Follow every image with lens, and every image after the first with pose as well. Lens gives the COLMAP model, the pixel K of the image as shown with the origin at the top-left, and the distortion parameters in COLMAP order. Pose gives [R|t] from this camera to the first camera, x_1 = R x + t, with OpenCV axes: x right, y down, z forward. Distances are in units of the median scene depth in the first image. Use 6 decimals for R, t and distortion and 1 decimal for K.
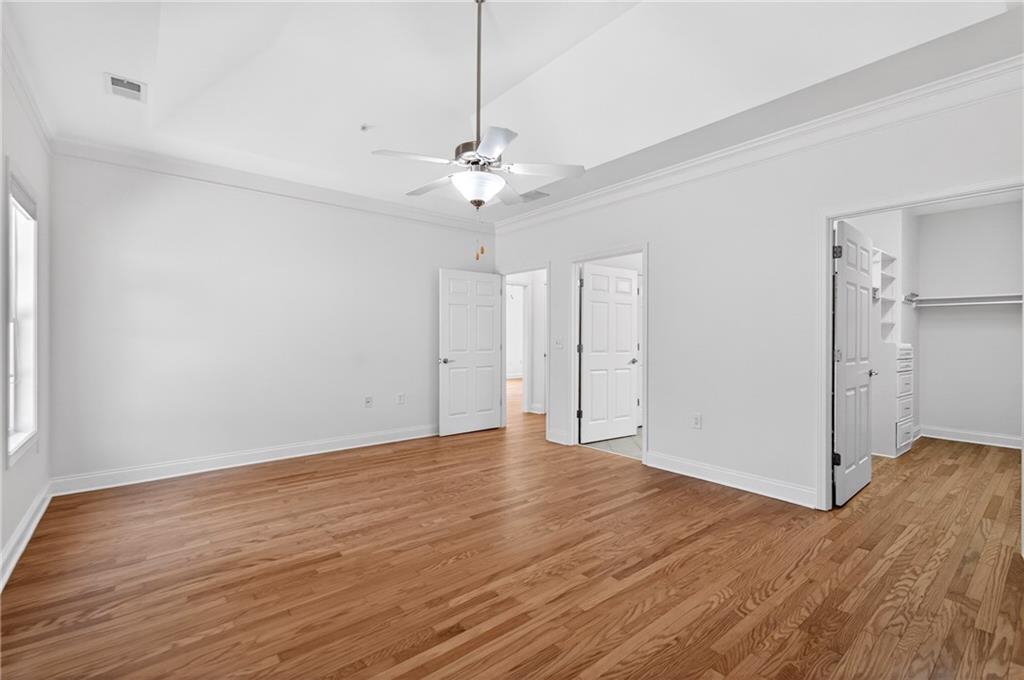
lens RADIAL K [[455.4, 0, 512.0], [0, 455.4, 340.0], [0, 0, 1]] dist [0.001206, -0.000051]
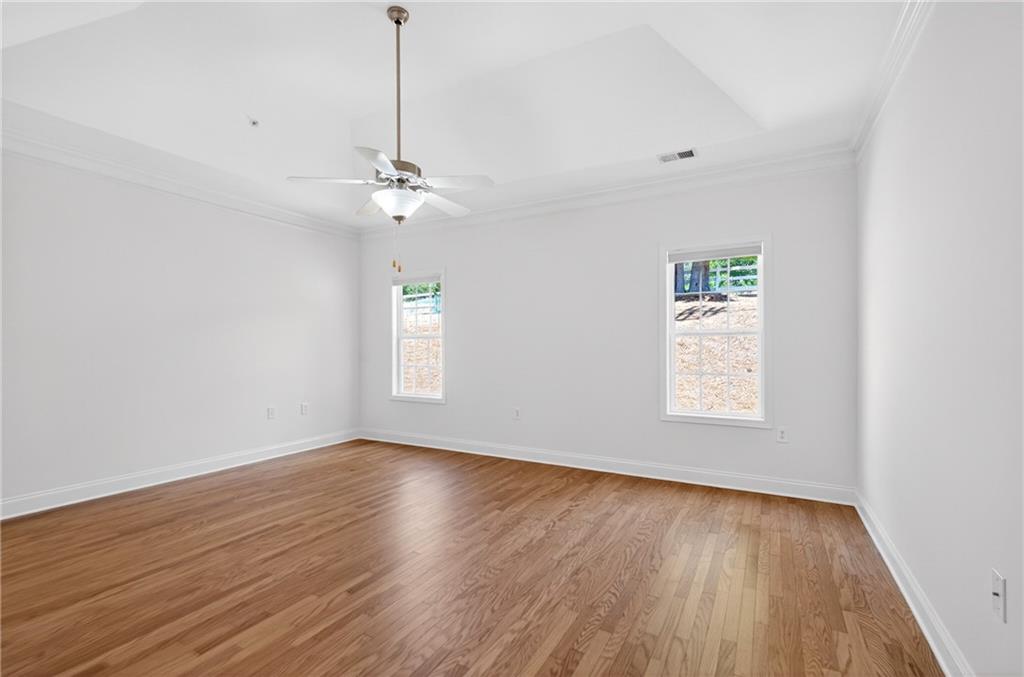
lens RADIAL K [[455.4, 0, 512.0], [0, 455.4, 338.5], [0, 0, 1]] dist [0.001206, -0.000051]
pose [[-0.930150, -0.007945, -0.367094, 0.074411], [-0.003328, 0.999907, -0.013209, -0.009468], [0.367165, -0.011065, -0.930090, 2.163970]]
